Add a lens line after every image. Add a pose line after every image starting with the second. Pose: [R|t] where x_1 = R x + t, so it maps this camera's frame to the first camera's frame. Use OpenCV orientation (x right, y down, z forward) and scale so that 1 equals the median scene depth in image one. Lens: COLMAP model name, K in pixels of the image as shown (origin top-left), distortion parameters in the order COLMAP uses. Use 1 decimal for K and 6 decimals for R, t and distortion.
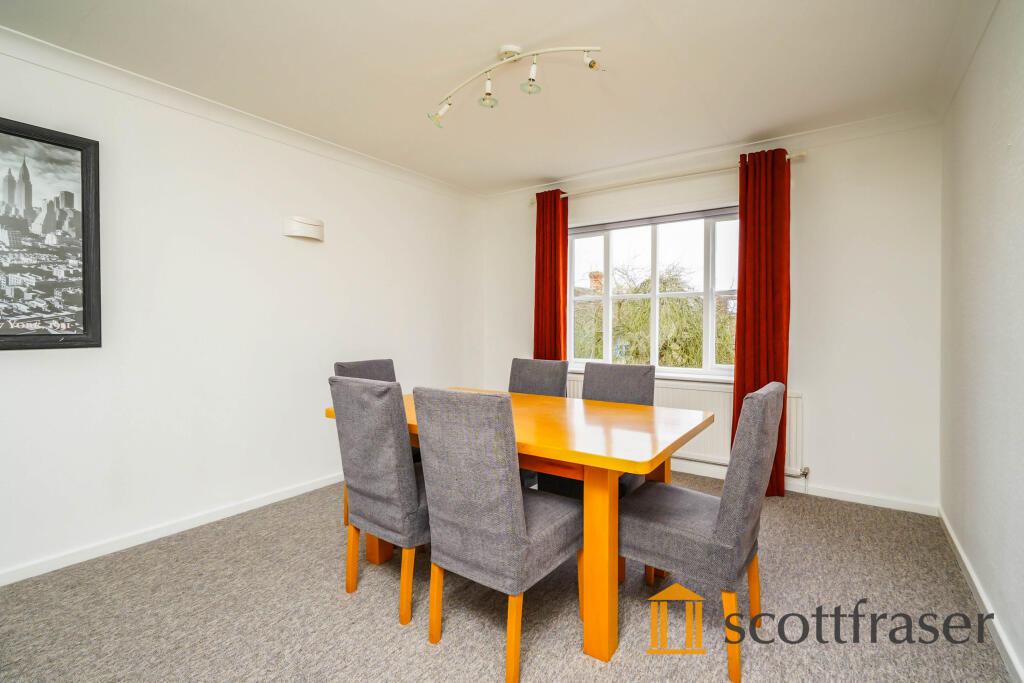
lens RADIAL K [[468.8, 0, 514.9], [0, 468.8, 334.9], [0, 0, 1]] dist [-0.002484, -0.000453]
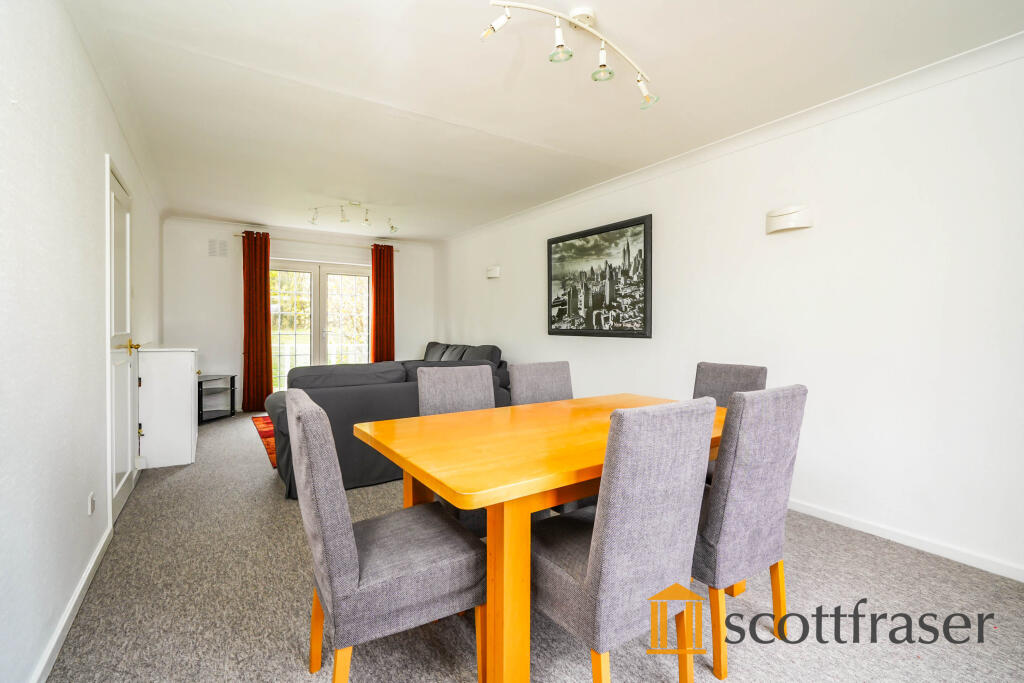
lens RADIAL K [[468.8, 0, 515.2], [0, 468.8, 335.4], [0, 0, 1]] dist [-0.002484, -0.000453]
pose [[-0.342215, 0.004799, -0.939609, 0.890123], [-0.034453, 0.999250, 0.017652, 0.003876], [0.938990, 0.038413, -0.341794, 1.200988]]
